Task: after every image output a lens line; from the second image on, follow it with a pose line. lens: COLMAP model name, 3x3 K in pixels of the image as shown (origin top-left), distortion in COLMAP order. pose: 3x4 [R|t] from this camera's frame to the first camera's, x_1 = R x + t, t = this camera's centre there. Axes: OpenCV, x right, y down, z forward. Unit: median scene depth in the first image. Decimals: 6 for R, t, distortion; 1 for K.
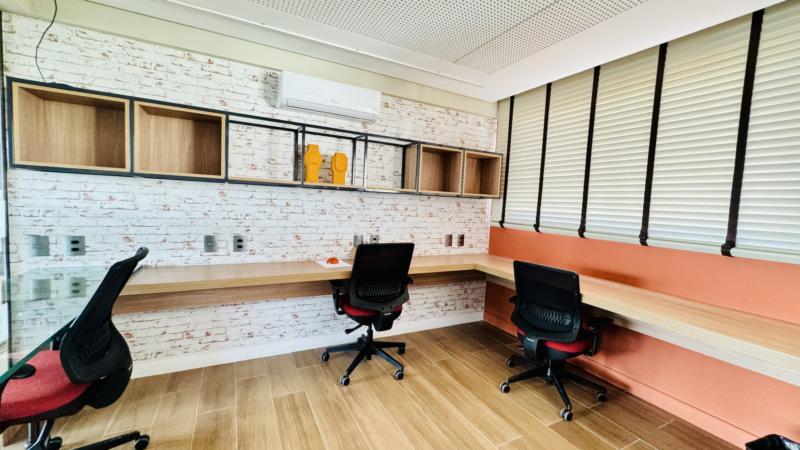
lens RADIAL K [[320.7, 0, 399.3], [0, 320.7, 225.1], [0, 0, 1]] dist [-0.001711, -0.000198]
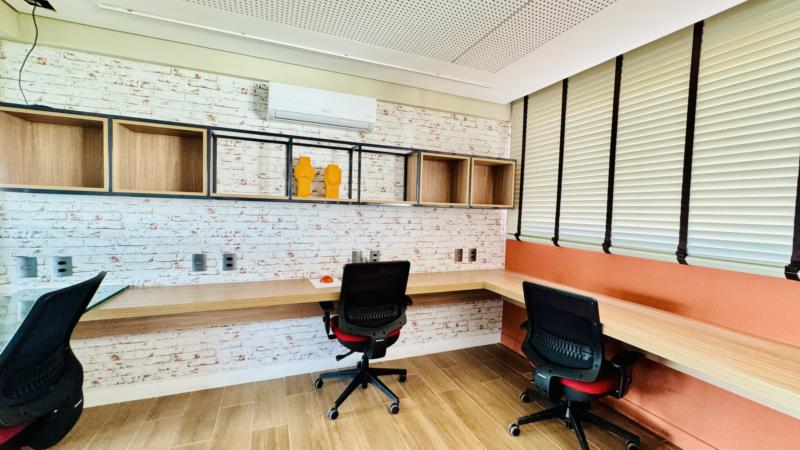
lens RADIAL K [[320.7, 0, 399.3], [0, 320.7, 225.1], [0, 0, 1]] dist [-0.001711, -0.000198]
pose [[0.995209, -0.013599, -0.096819, 0.104120], [0.010981, 0.999561, -0.027519, -0.020851], [0.097150, 0.026324, 0.994922, 0.091018]]
